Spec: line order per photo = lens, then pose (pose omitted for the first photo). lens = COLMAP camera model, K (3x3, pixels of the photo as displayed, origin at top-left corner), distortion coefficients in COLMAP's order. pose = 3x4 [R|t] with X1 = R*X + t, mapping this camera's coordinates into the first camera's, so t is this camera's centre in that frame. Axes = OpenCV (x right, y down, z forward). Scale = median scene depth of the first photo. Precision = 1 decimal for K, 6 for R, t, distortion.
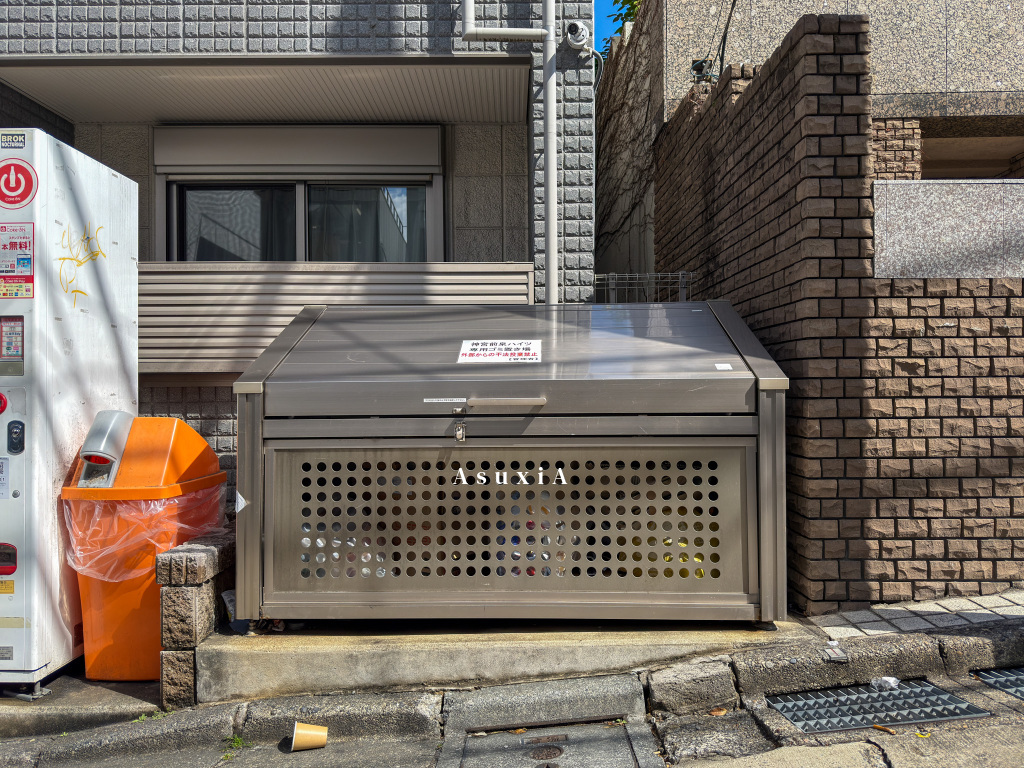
lens RADIAL K [[736.2, 0, 516.2], [0, 736.2, 386.5], [0, 0, 1]] dist [0.039918, -0.050565]
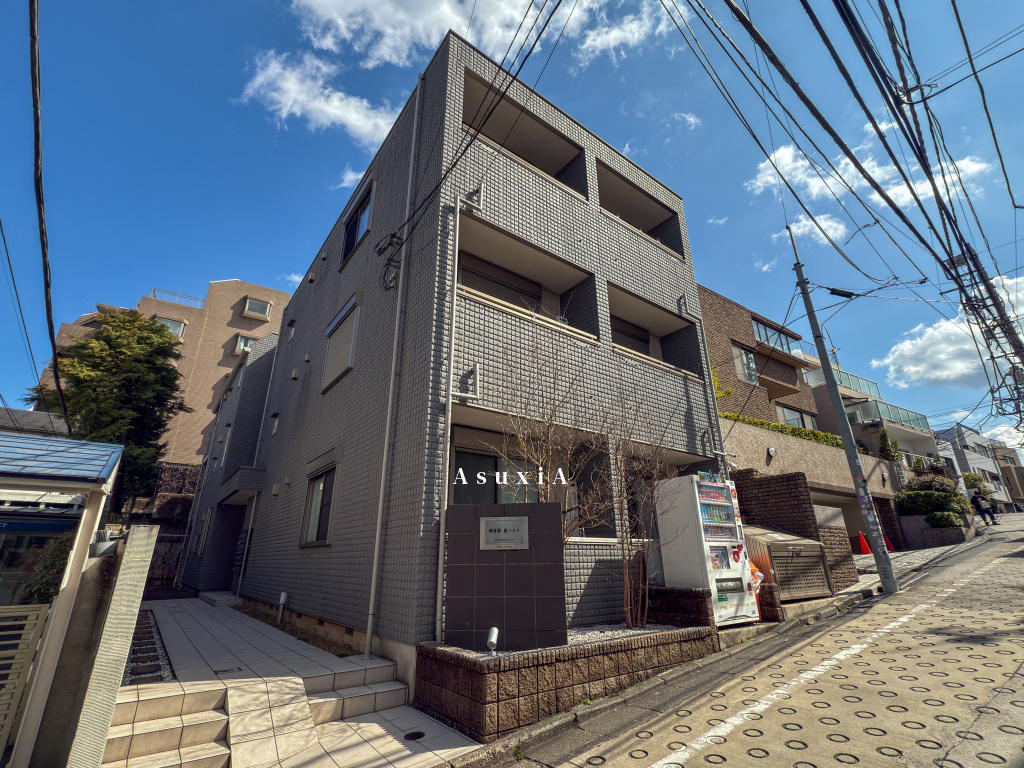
lens RADIAL K [[473.5, 0, 514.6], [0, 473.5, 381.1], [0, 0, 1]] dist [-0.001059, 0.000376]
pose [[0.797580, 0.213674, 0.564101, -3.291930], [0.004477, 0.933037, -0.359753, 0.101037], [-0.603197, 0.289457, 0.743215, -0.472232]]
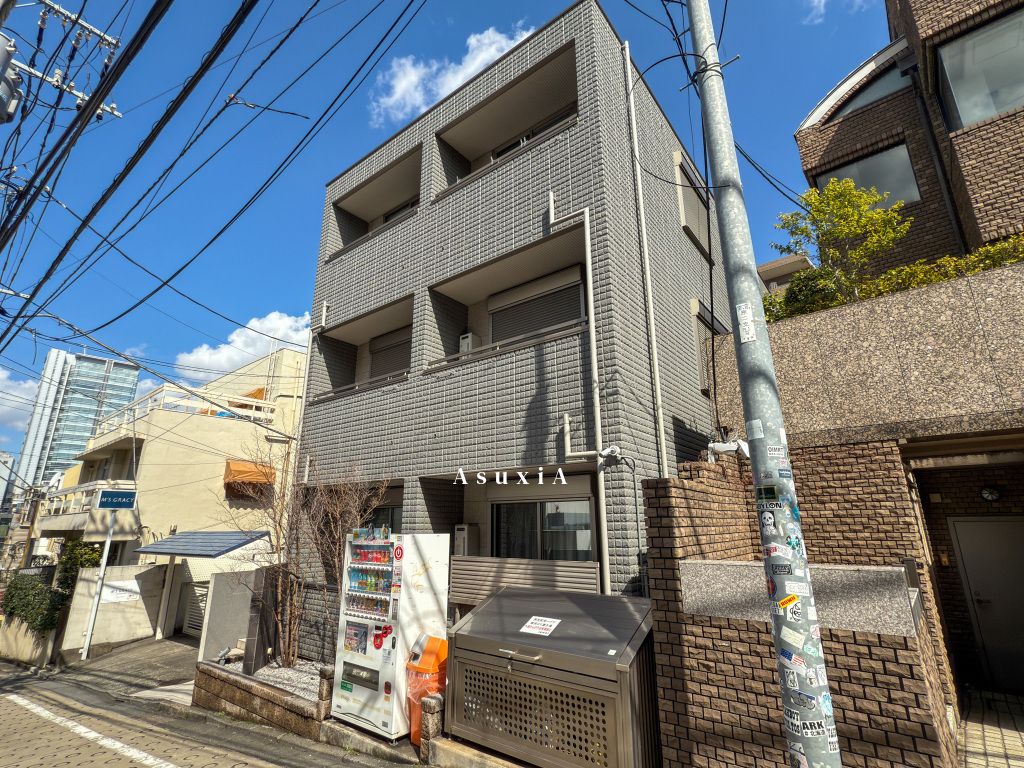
lens RADIAL K [[491.0, 0, 510.4], [0, 491.0, 386.4], [0, 0, 1]] dist [-0.000649, 0.000822]
pose [[0.785045, -0.167600, -0.596334, 1.005417], [0.001828, 0.963324, -0.268336, -0.379160], [0.619436, 0.209565, 0.756559, -0.407771]]
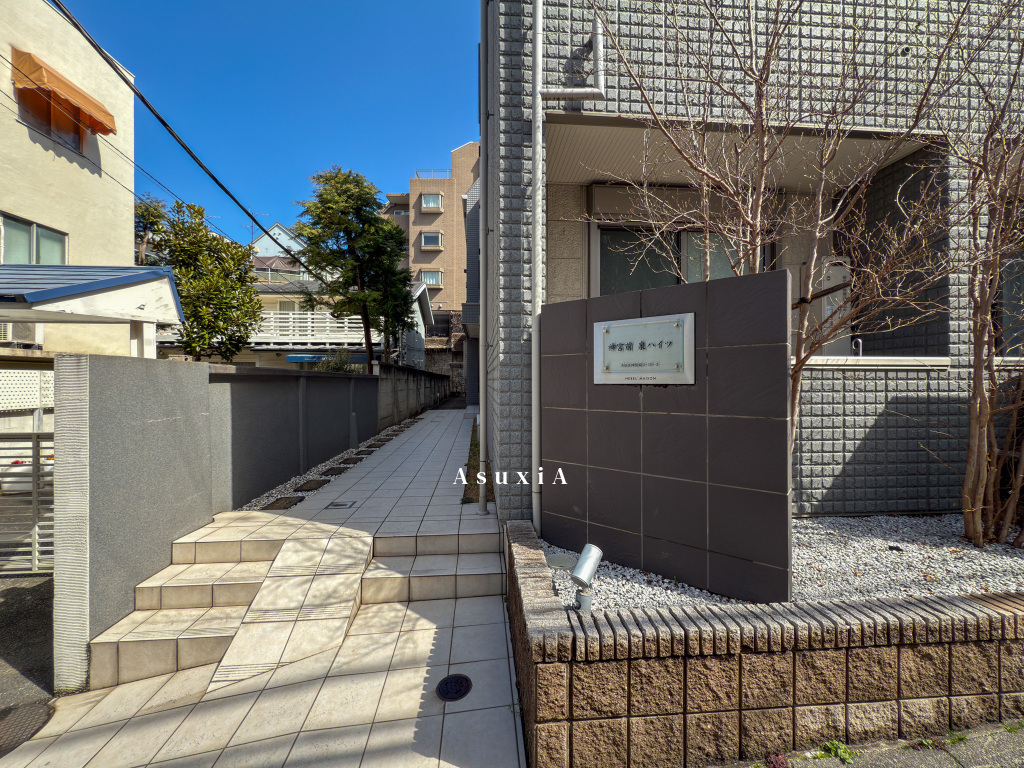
lens RADIAL K [[411.8, 0, 510.4], [0, 411.8, 382.5], [0, 0, 1]] dist [-0.001721, 0.000723]
pose [[0.996940, 0.004499, 0.078042, -2.417090], [-0.004617, 0.999988, 0.001330, 0.044770], [-0.078035, -0.001686, 0.996949, 0.394080]]
